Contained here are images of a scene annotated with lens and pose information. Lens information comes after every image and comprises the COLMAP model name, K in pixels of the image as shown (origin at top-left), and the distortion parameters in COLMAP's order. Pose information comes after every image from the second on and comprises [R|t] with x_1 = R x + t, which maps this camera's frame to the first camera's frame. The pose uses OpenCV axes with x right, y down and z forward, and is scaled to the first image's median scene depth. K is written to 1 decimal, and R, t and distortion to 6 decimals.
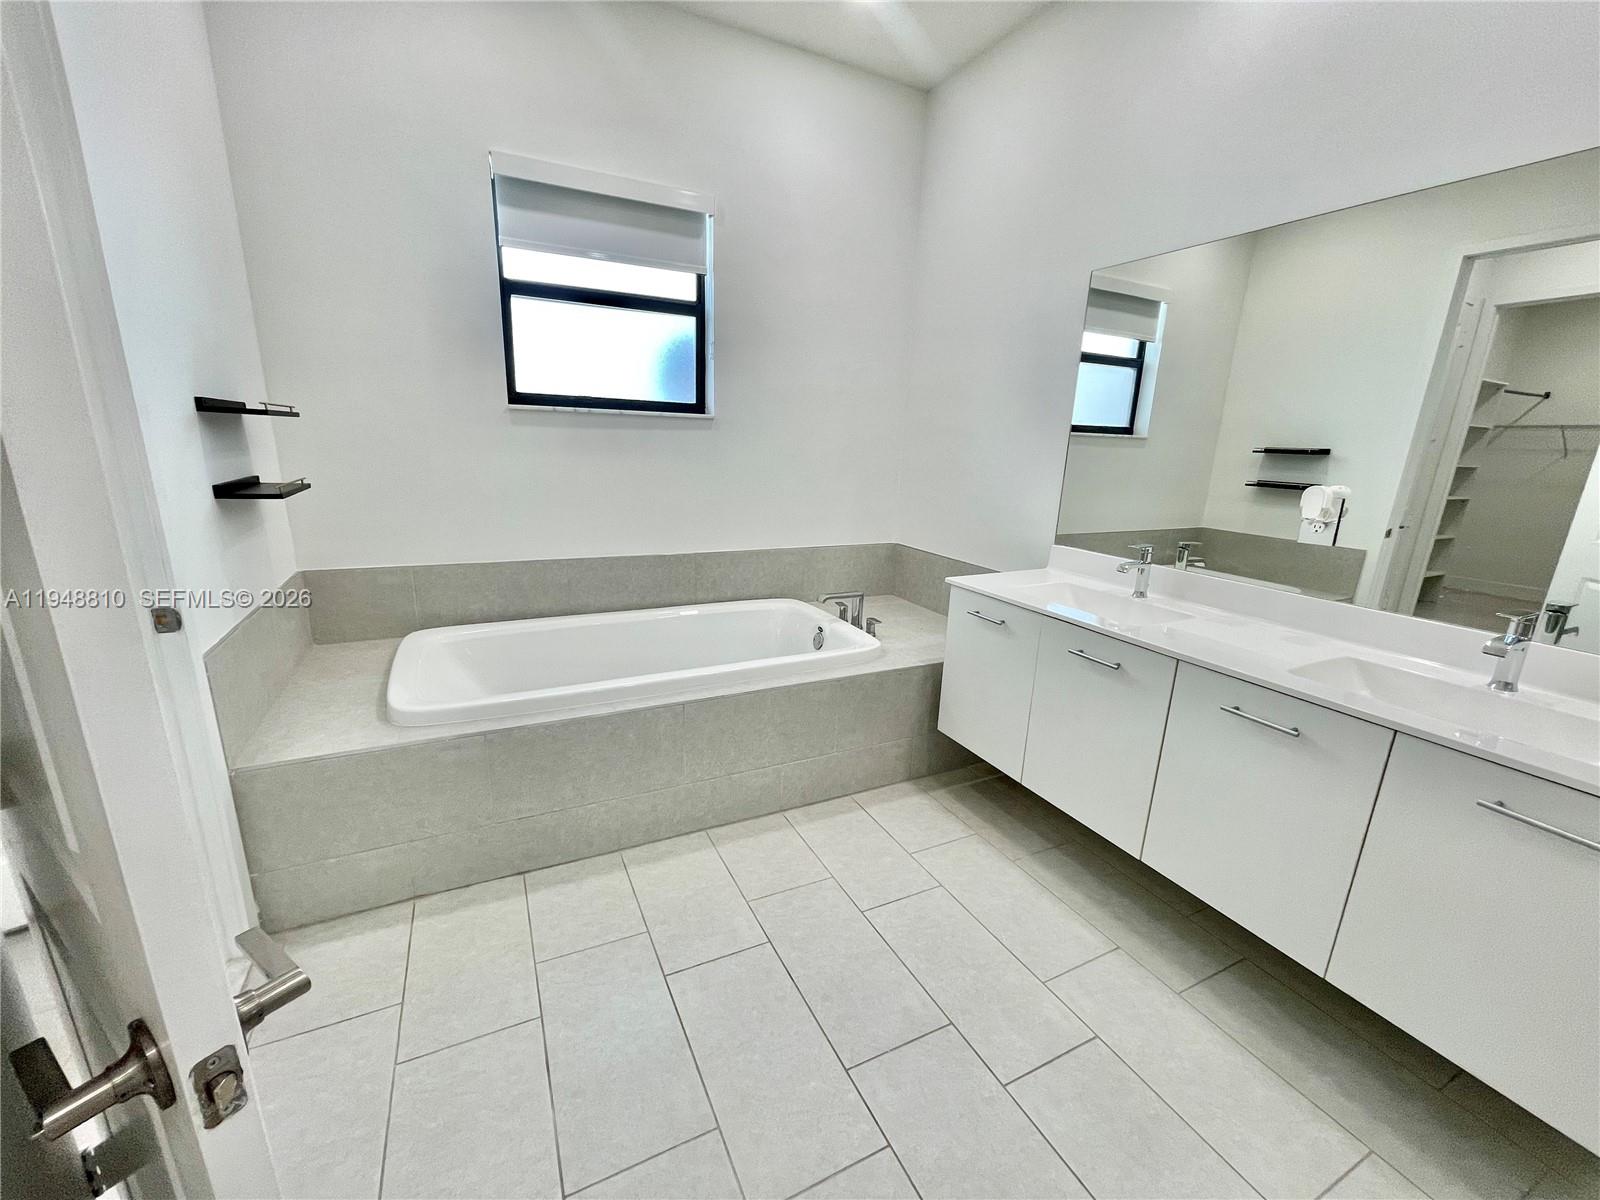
lens RADIAL K [[650.8, 0, 800.0], [0, 650.8, 608.7], [0, 0, 1]] dist [-0.004187, 0.001750]
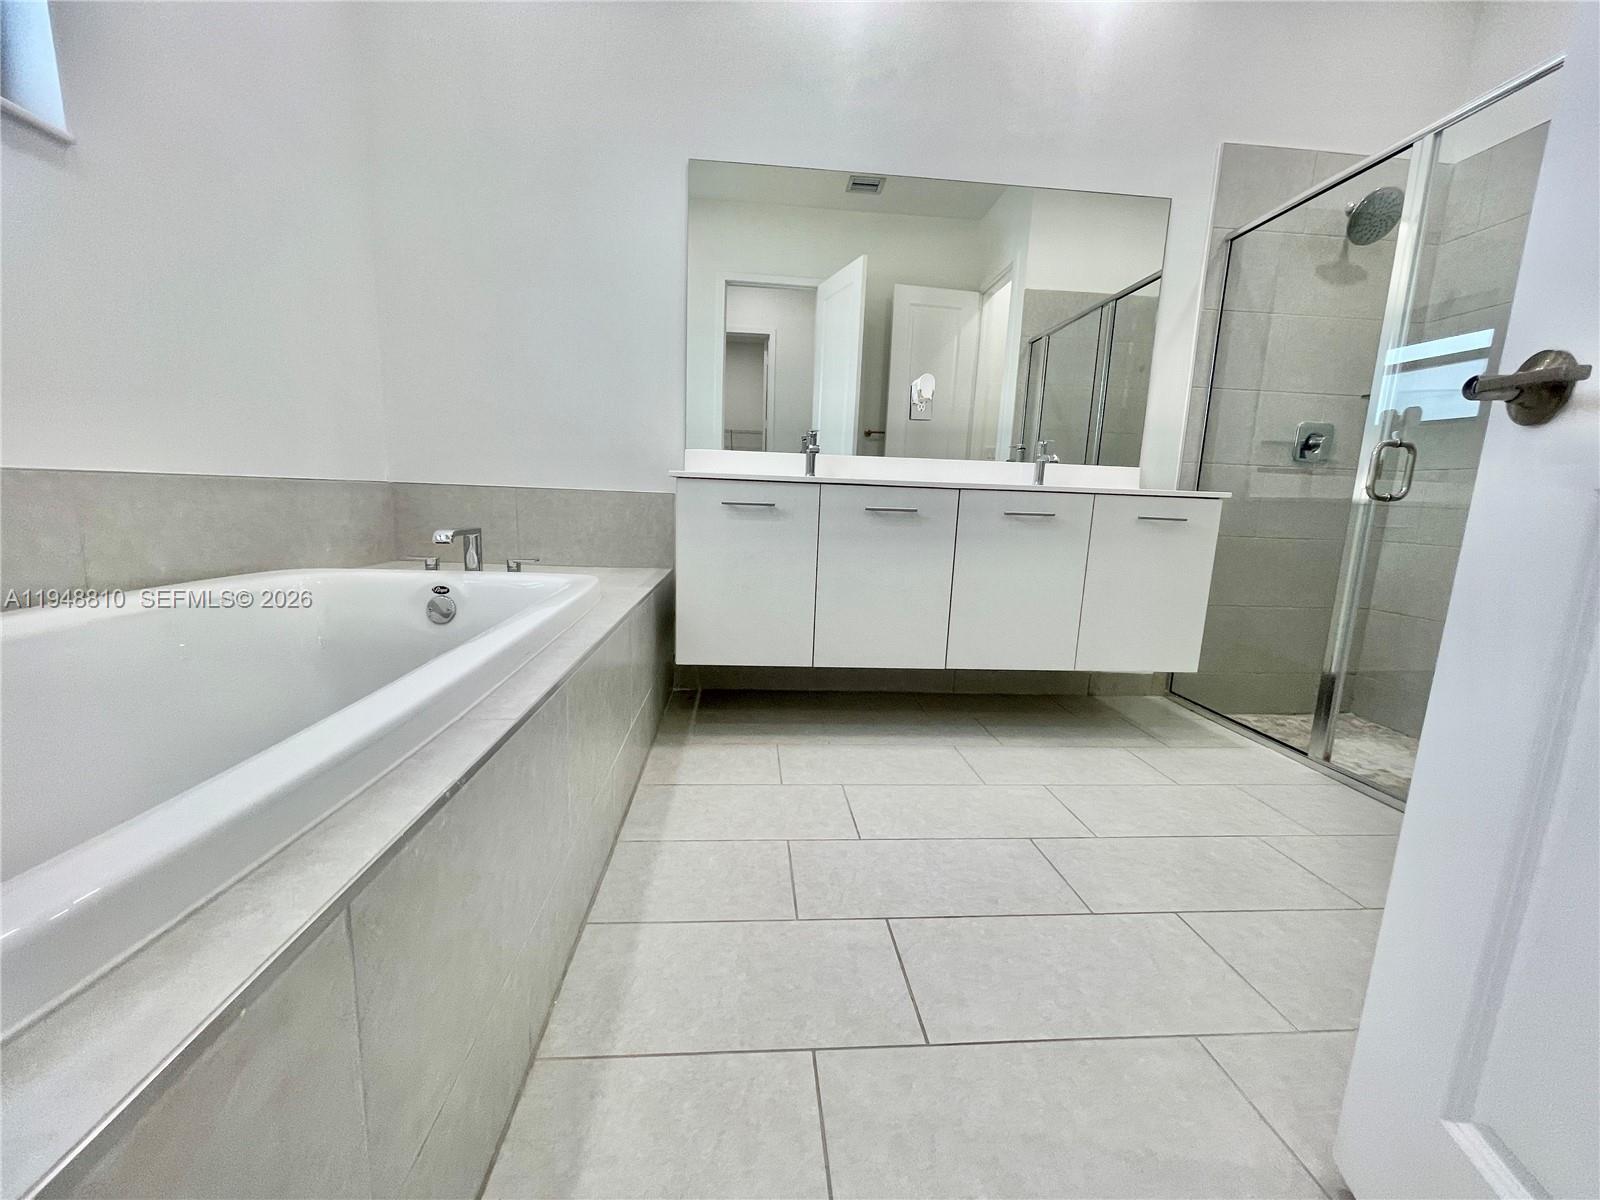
lens RADIAL K [[650.8, 0, 798.2], [0, 650.8, 601.8], [0, 0, 1]] dist [-0.004187, 0.001750]
pose [[0.372416, -0.171516, 0.912079, -0.524093], [0.216203, 0.971768, 0.094462, 0.073704], [-0.902531, 0.162015, 0.398984, 0.593534]]
